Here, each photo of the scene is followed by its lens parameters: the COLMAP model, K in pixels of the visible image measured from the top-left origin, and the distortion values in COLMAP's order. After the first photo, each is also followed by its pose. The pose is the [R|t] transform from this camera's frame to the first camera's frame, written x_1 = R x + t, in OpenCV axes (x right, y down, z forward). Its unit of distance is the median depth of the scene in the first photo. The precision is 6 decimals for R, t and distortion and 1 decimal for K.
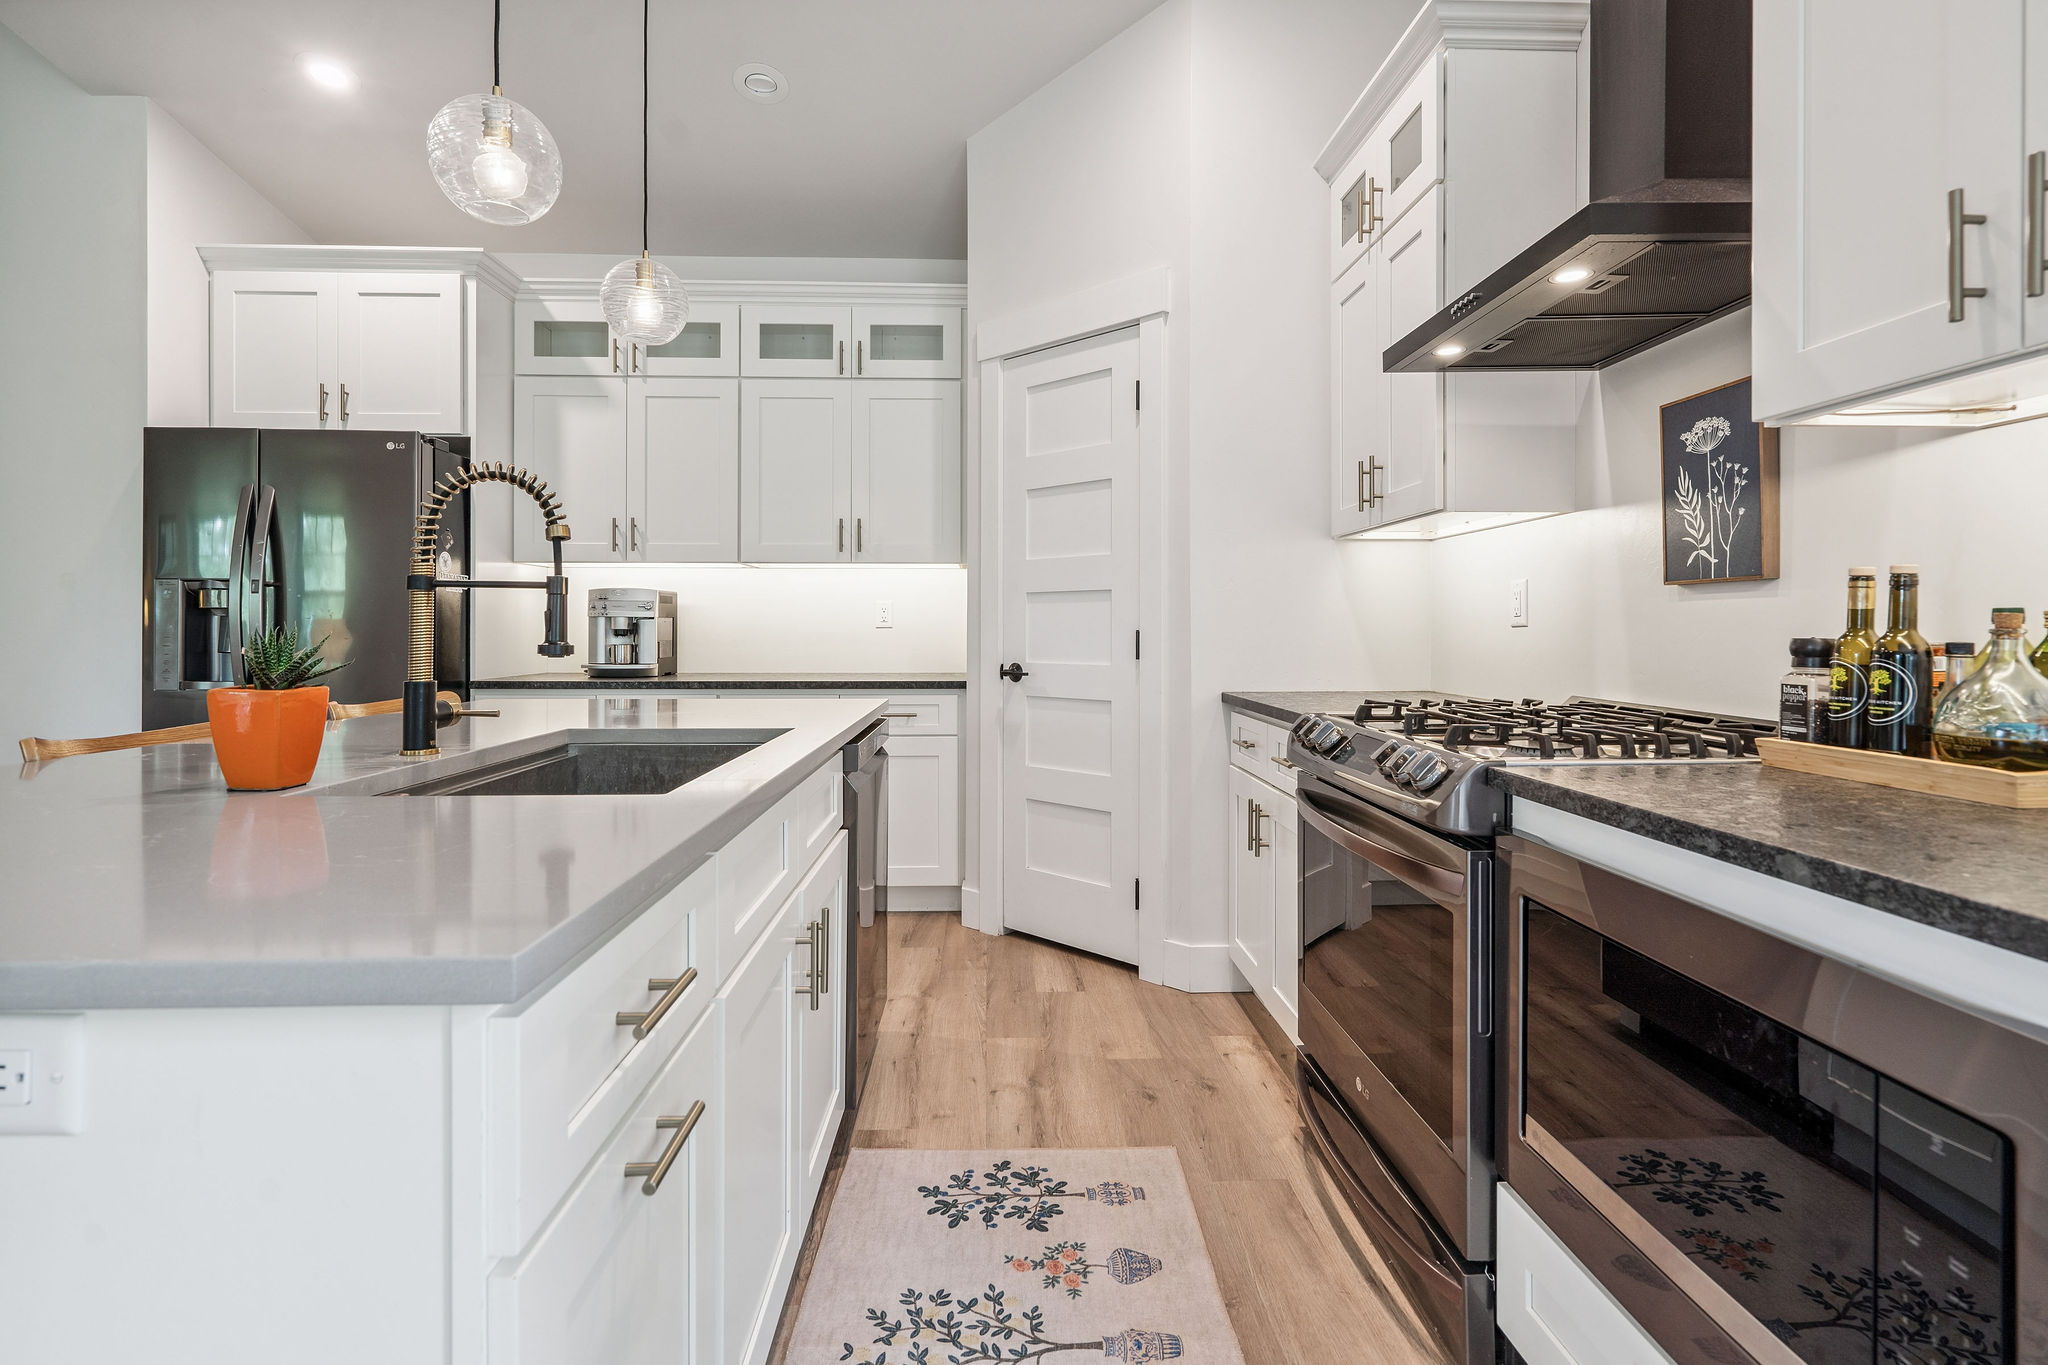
lens RADIAL K [[967.7, 0, 1025.7], [0, 967.7, 635.1], [0, 0, 1]] dist [-0.000096, 0.000890]
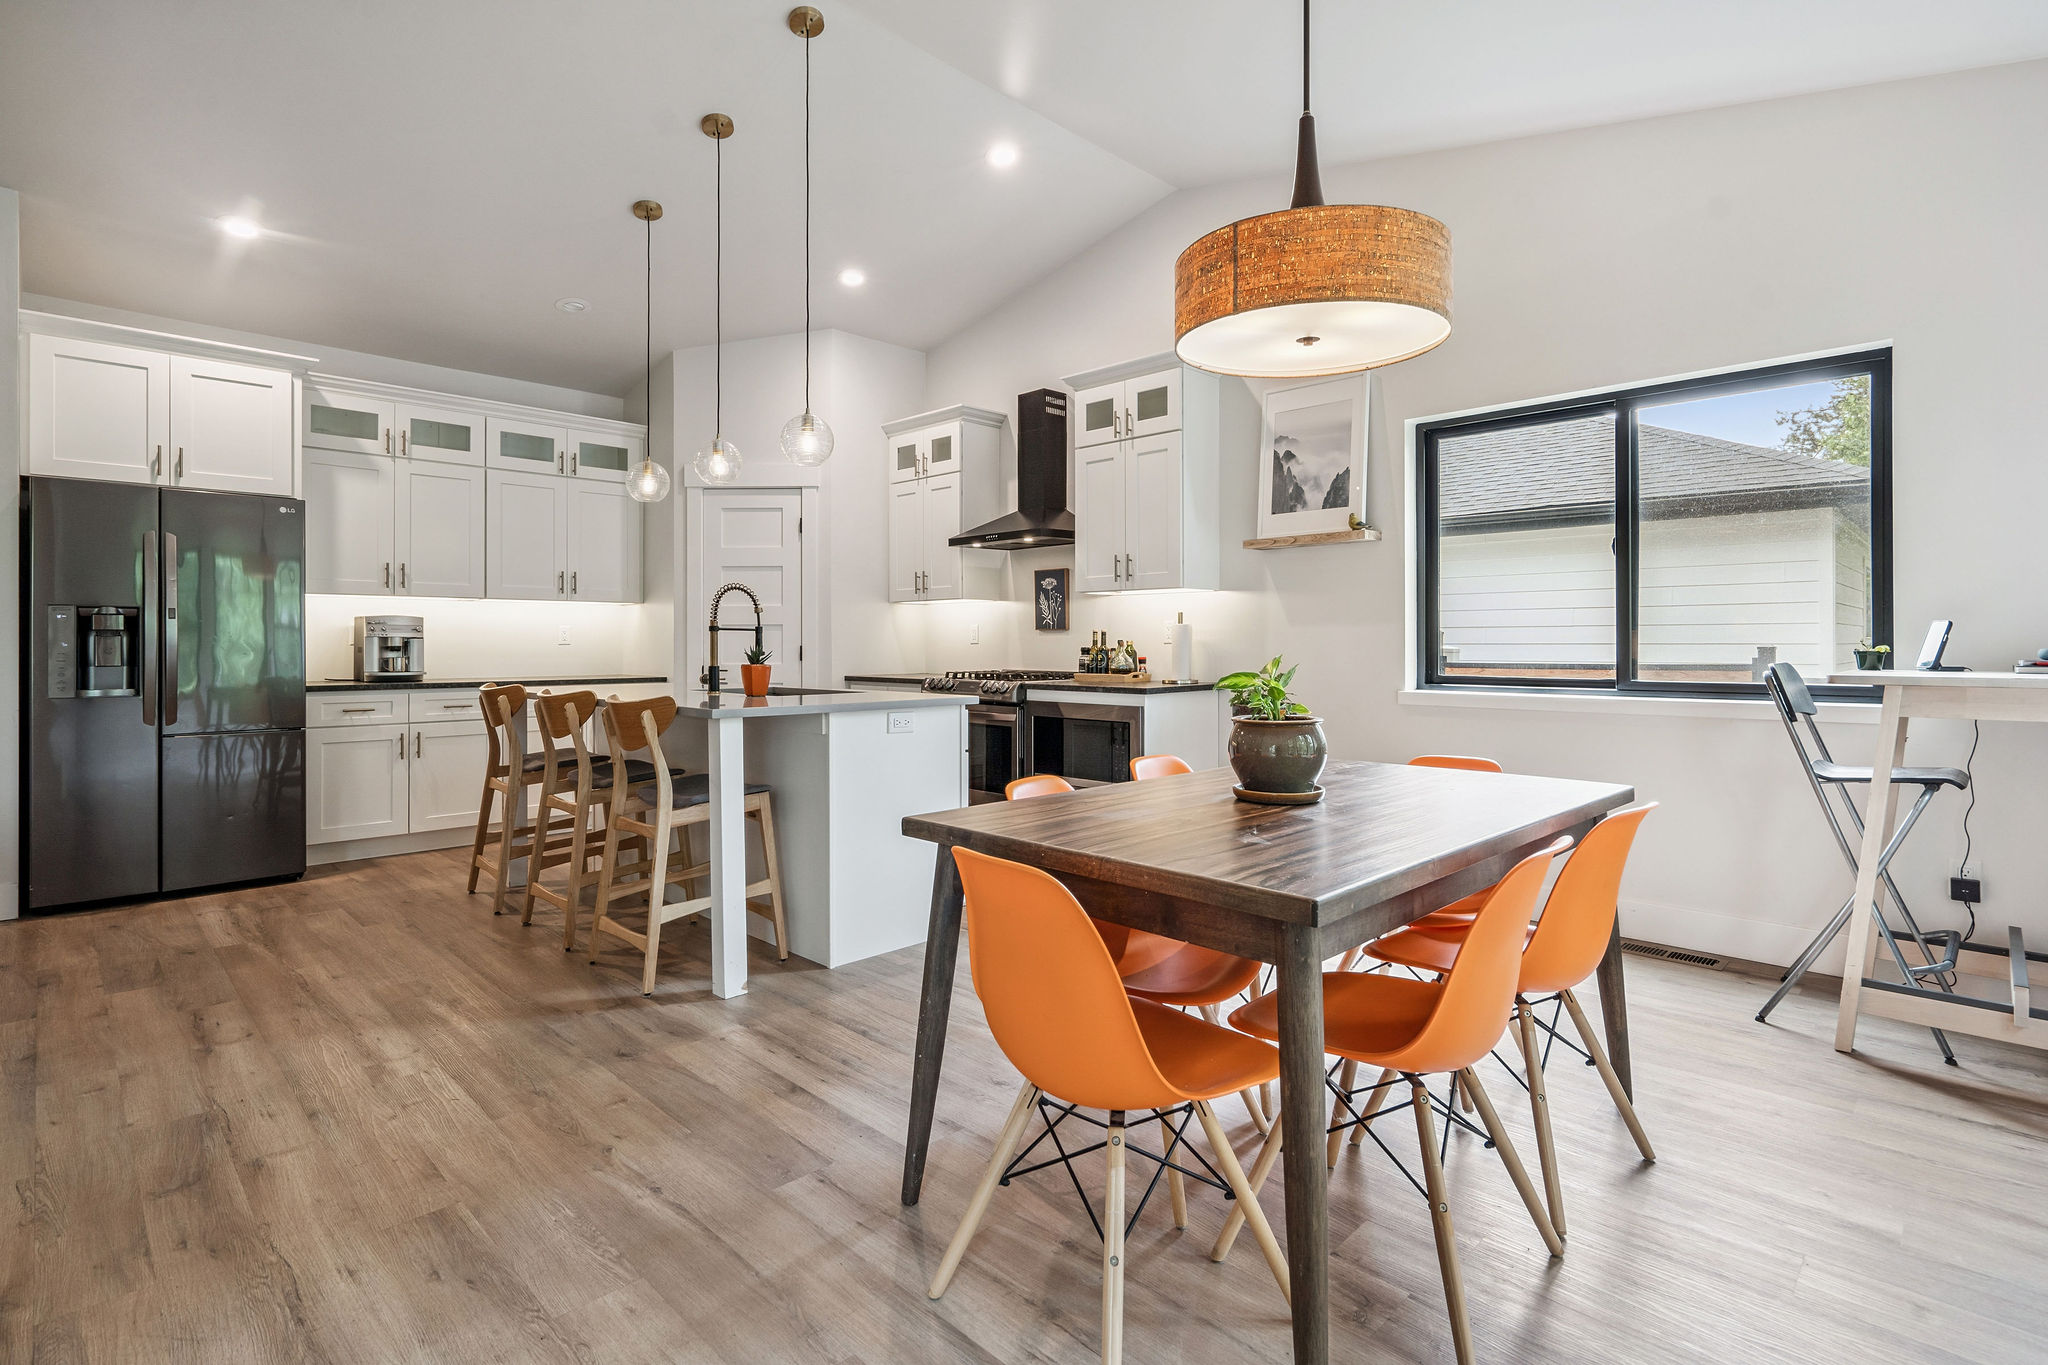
lens RADIAL K [[978.5, 0, 1026.1], [0, 978.5, 643.8], [0, 0, 1]] dist [-0.000491, 0.000981]
pose [[0.732943, -0.002244, 0.680286, -0.788249], [0.005755, 0.999979, -0.002902, -0.000150], [-0.680266, 0.006042, 0.732941, -0.666205]]
